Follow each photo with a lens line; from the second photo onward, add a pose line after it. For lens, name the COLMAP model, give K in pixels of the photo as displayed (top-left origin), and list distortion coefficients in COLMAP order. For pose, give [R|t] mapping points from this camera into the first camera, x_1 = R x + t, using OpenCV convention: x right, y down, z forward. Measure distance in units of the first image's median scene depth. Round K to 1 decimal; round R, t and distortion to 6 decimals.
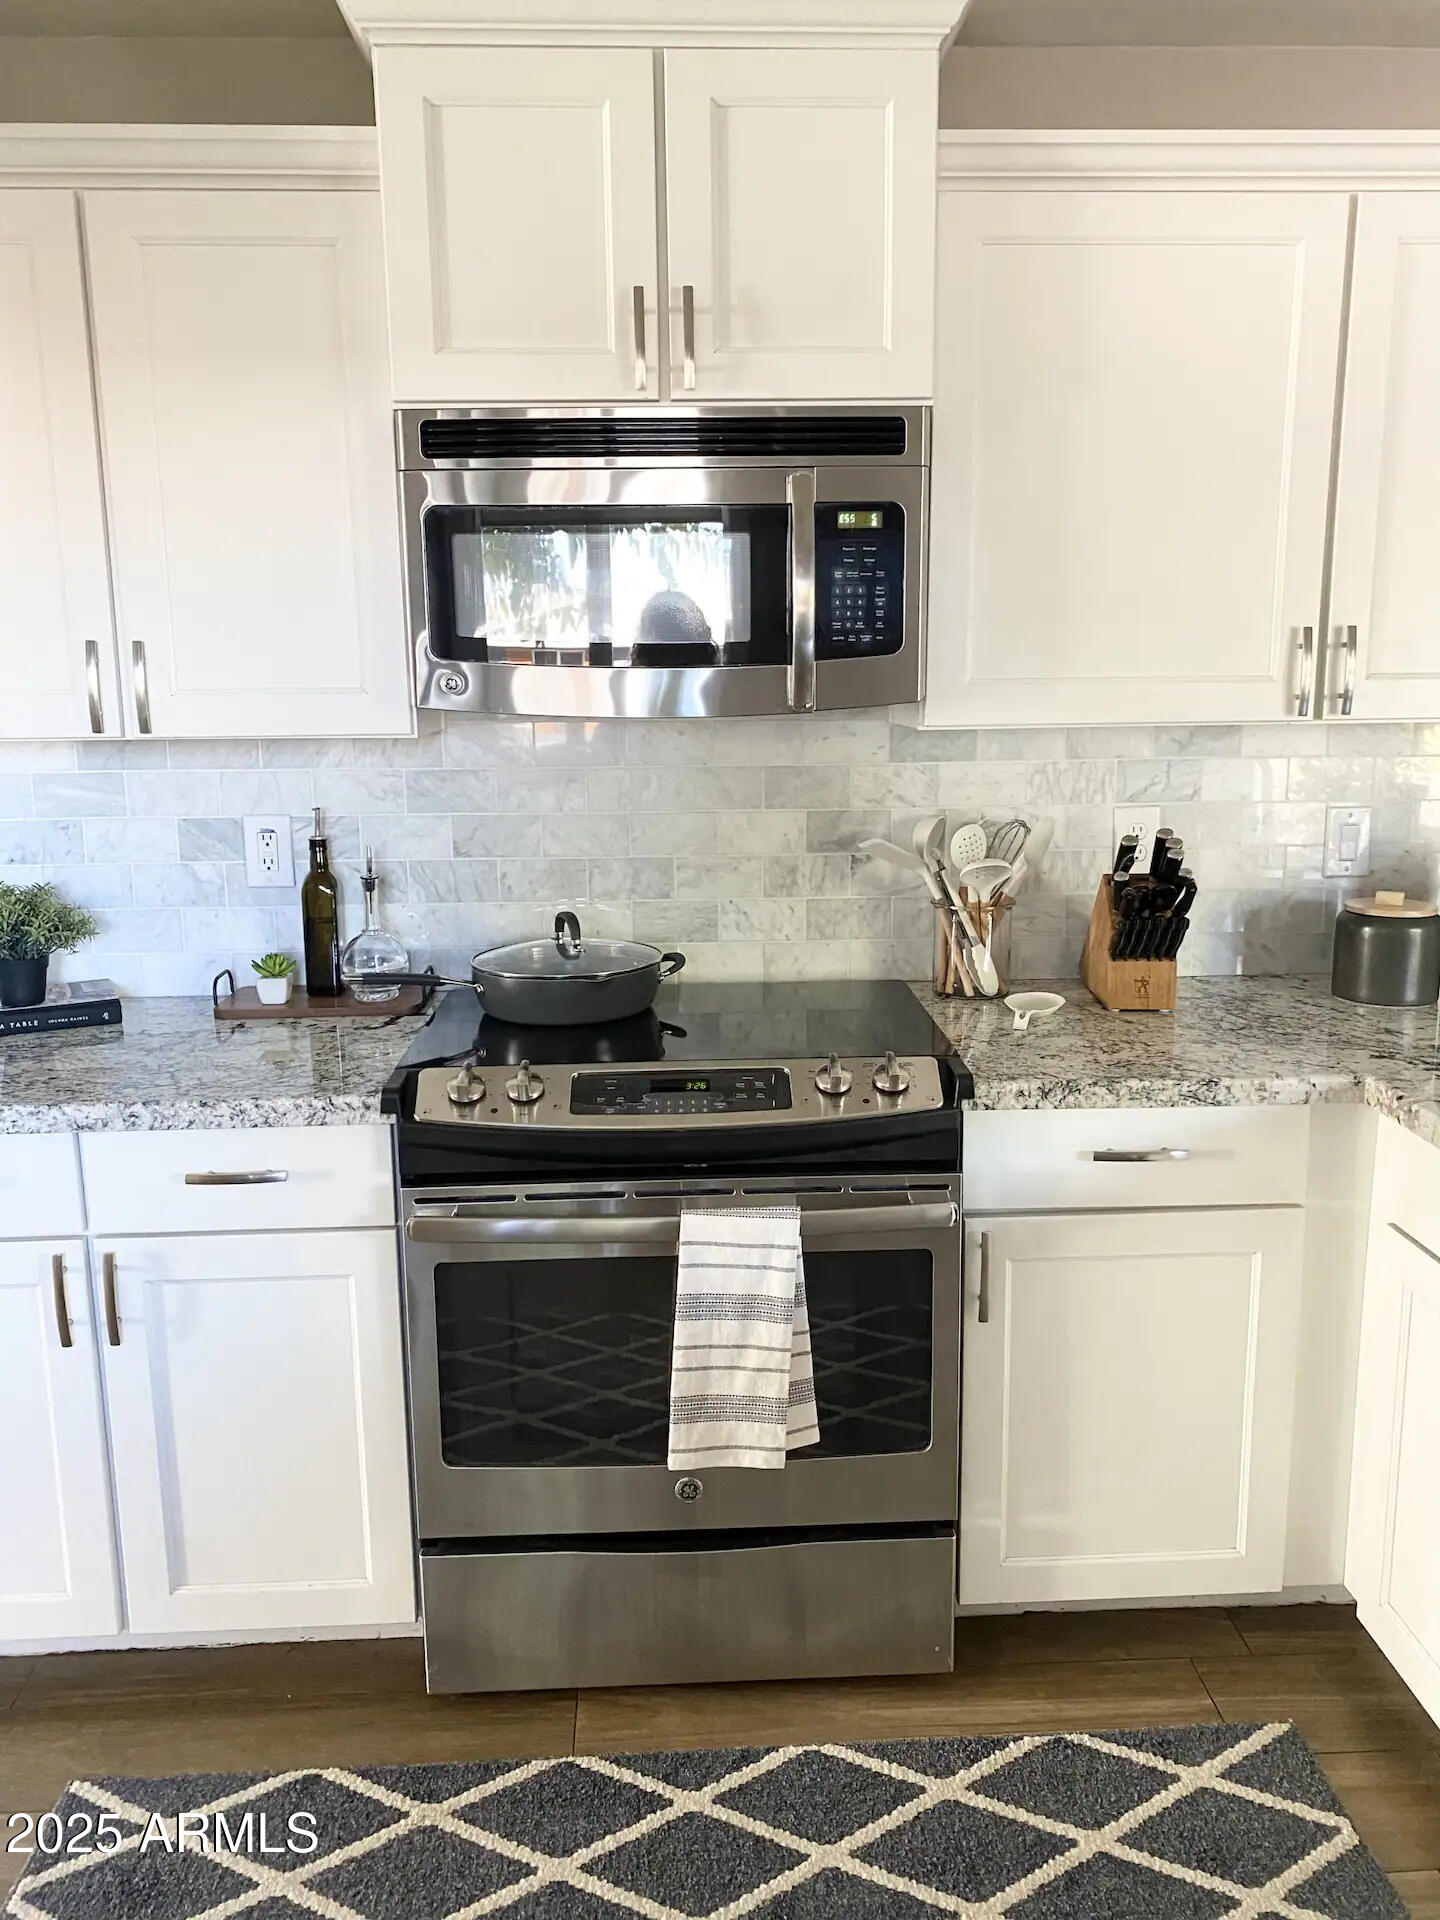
lens RADIAL K [[1437.6, 0, 711.4], [0, 1437.6, 939.2], [0, 0, 1]] dist [0.035713, -0.012453]
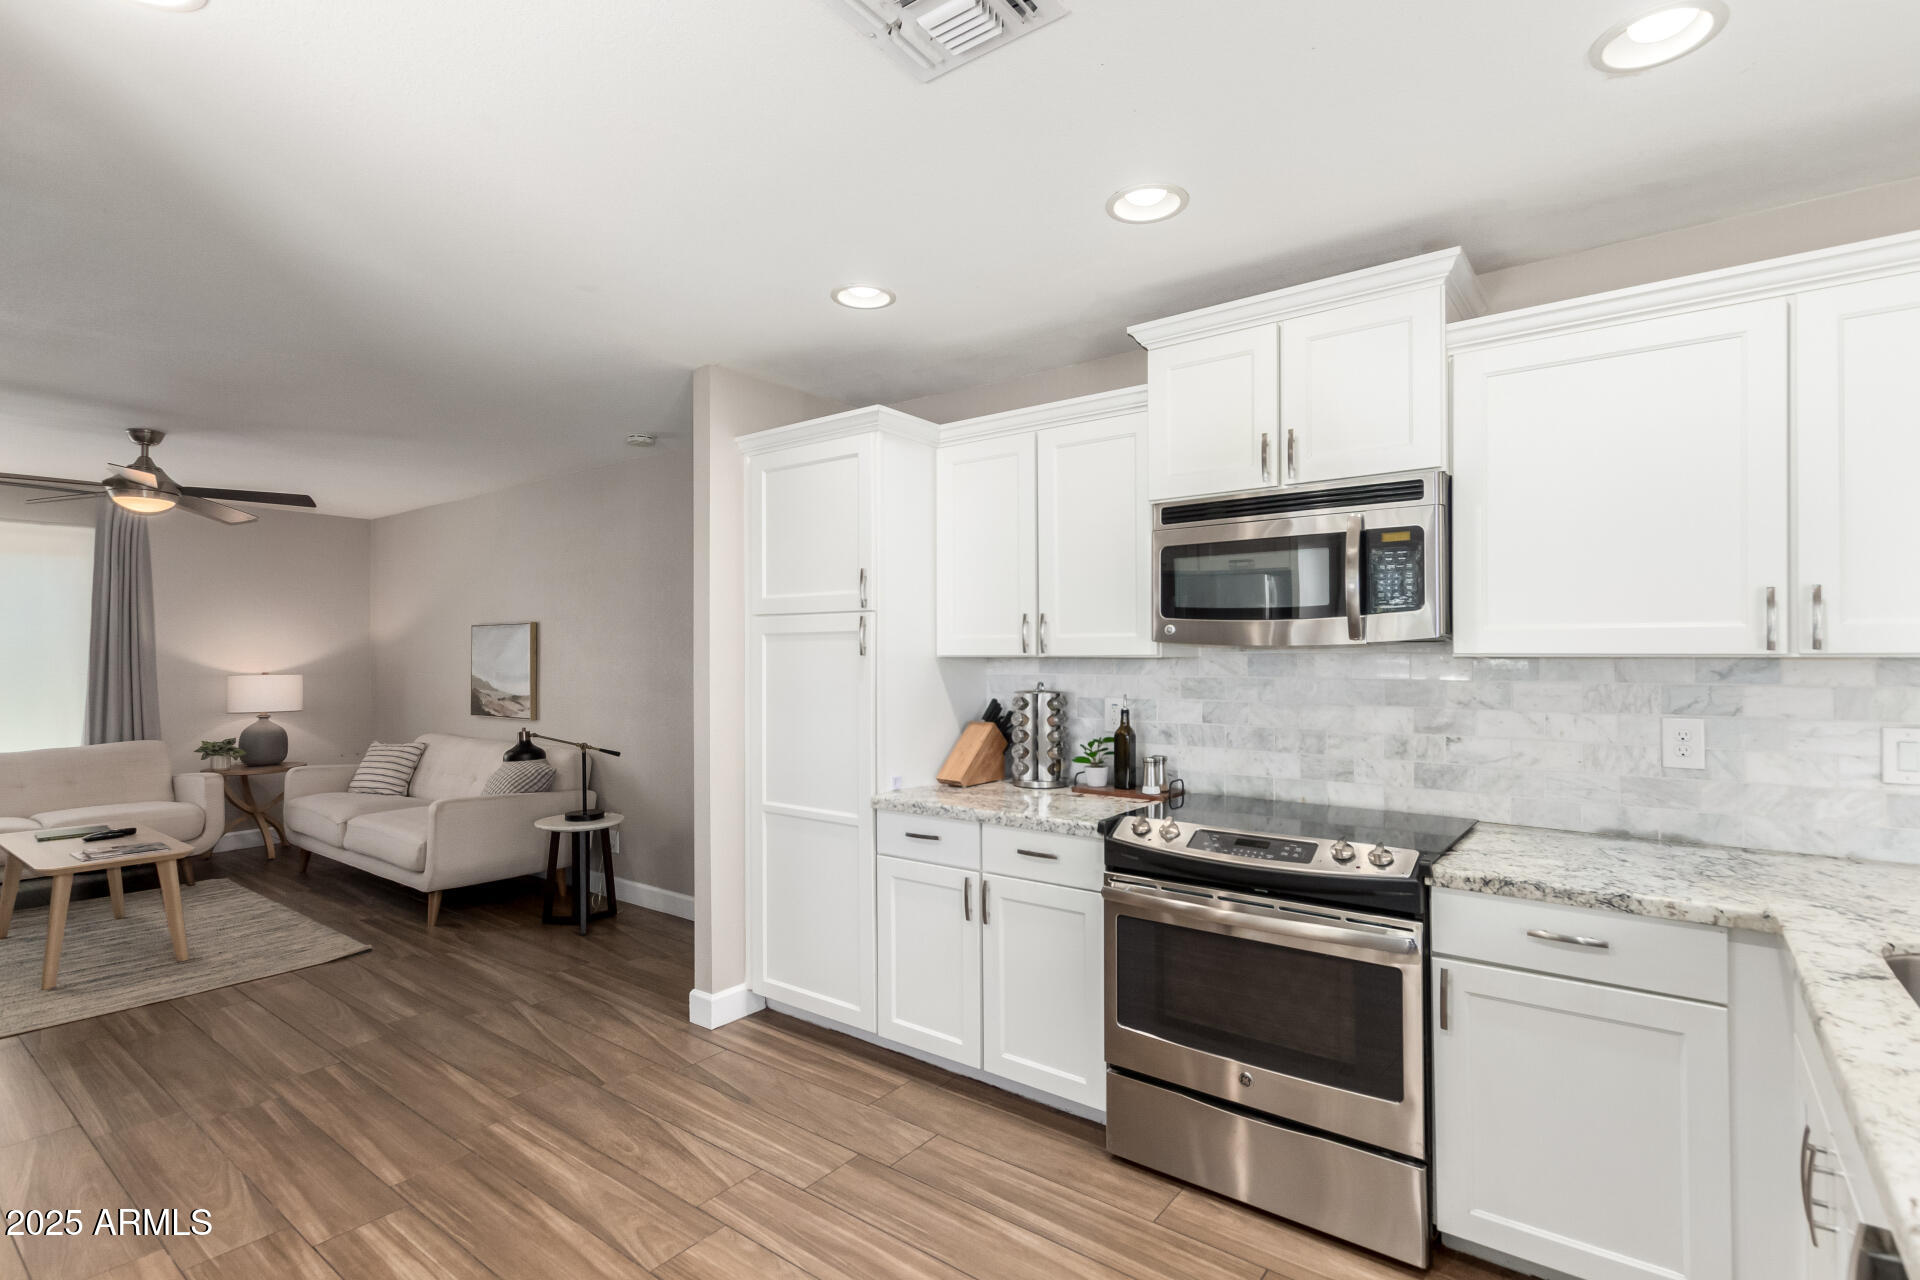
lens RADIAL K [[862.9, 0, 994.0], [0, 862.9, 650.6], [0, 0, 1]] dist [0.008908, -0.000173]
pose [[0.799674, 0.005403, -0.600410, 0.342788], [-0.111150, 0.984009, -0.139183, 0.046442], [0.590057, 0.178036, 0.787487, -0.092684]]
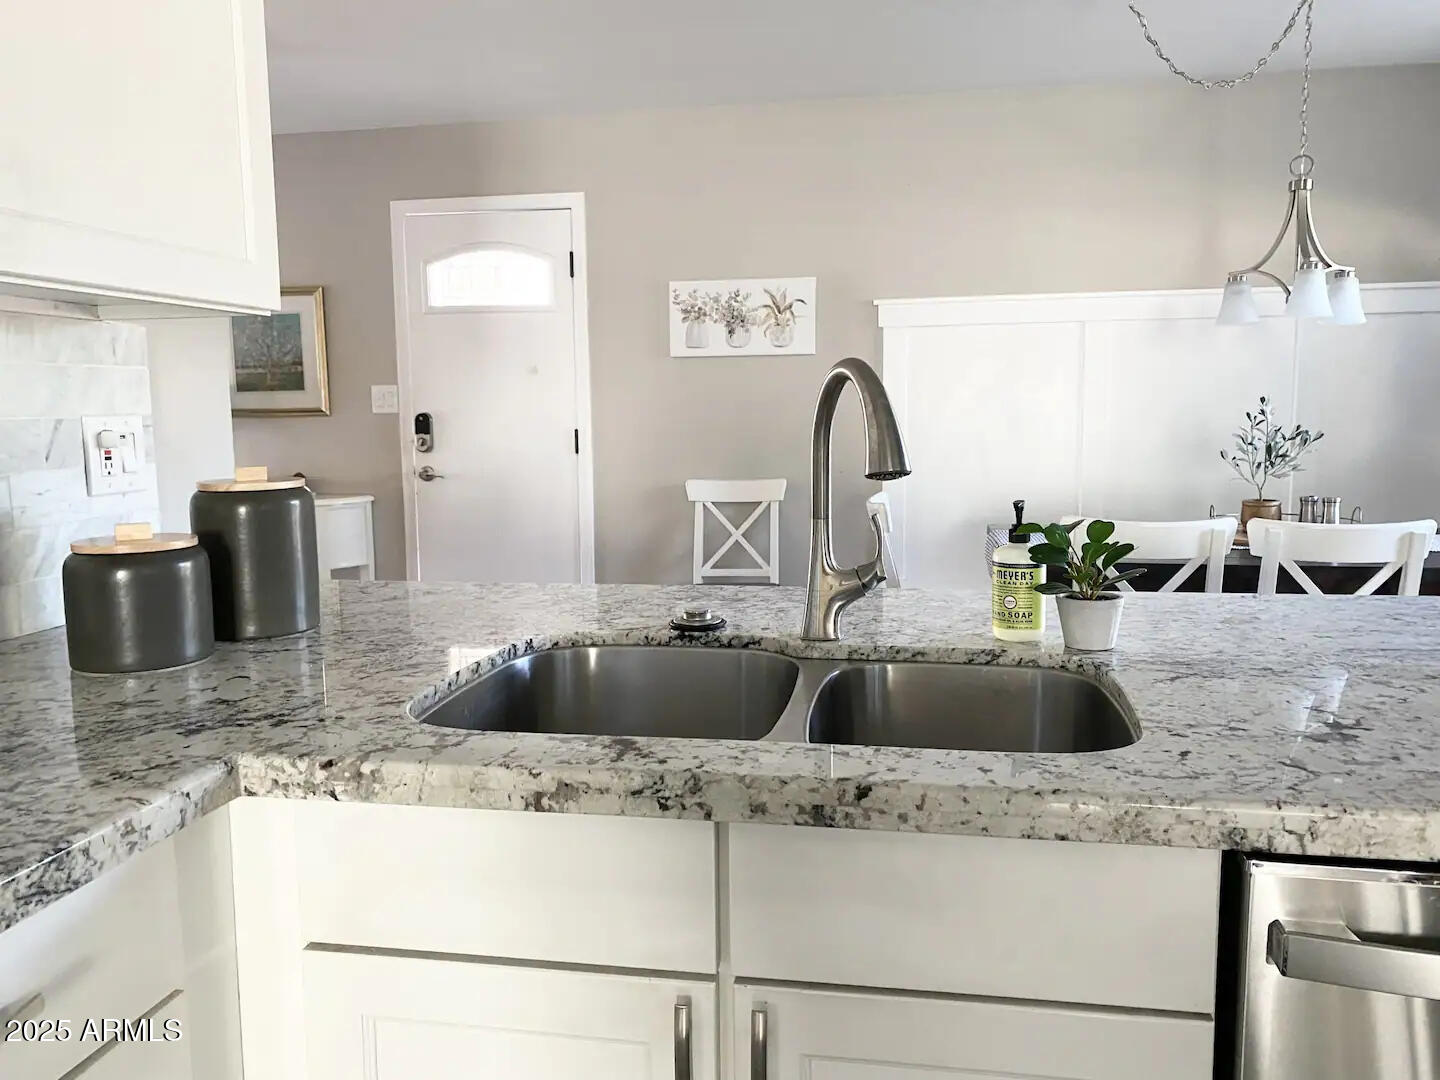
lens RADIAL K [[1003.3, 0, 717.6], [0, 1003.3, 533.3], [0, 0, 1]] dist [0.005413, 0.001474]
pose [[0.217732, -0.097645, 0.971112, 0.027228], [0.185498, 0.980987, 0.057048, 0.000436], [-0.958219, 0.167718, 0.231705, 0.604488]]
